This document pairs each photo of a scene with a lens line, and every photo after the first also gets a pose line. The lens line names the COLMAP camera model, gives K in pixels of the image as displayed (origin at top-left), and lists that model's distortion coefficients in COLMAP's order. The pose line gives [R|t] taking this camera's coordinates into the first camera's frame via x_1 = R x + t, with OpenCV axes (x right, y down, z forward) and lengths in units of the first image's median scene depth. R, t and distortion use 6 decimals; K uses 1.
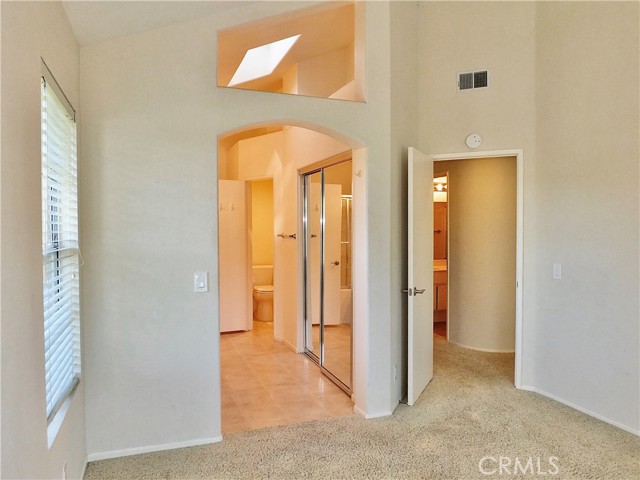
lens RADIAL K [[446.8, 0, 320.4], [0, 446.8, 239.3], [0, 0, 1]] dist [-0.024687, -0.008774]
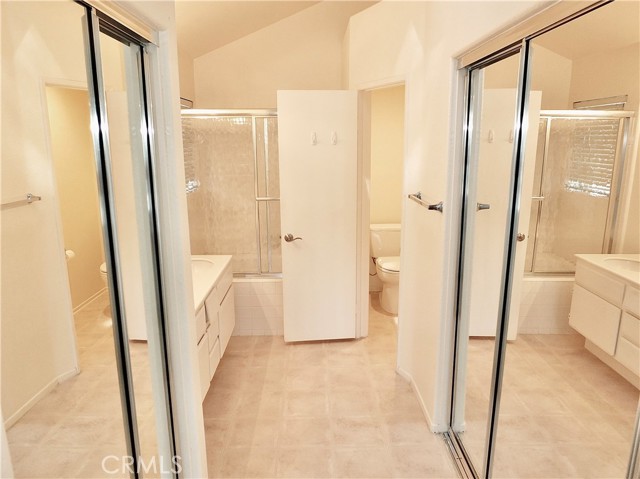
lens RADIAL K [[446.8, 0, 318.1], [0, 446.8, 239.7], [0, 0, 1]] dist [-0.024687, -0.008774]
pose [[0.939664, 0.066497, -0.335573, -0.016071], [-0.001270, 0.981598, 0.190956, -0.054828], [0.342095, -0.179008, 0.922457, 0.443593]]
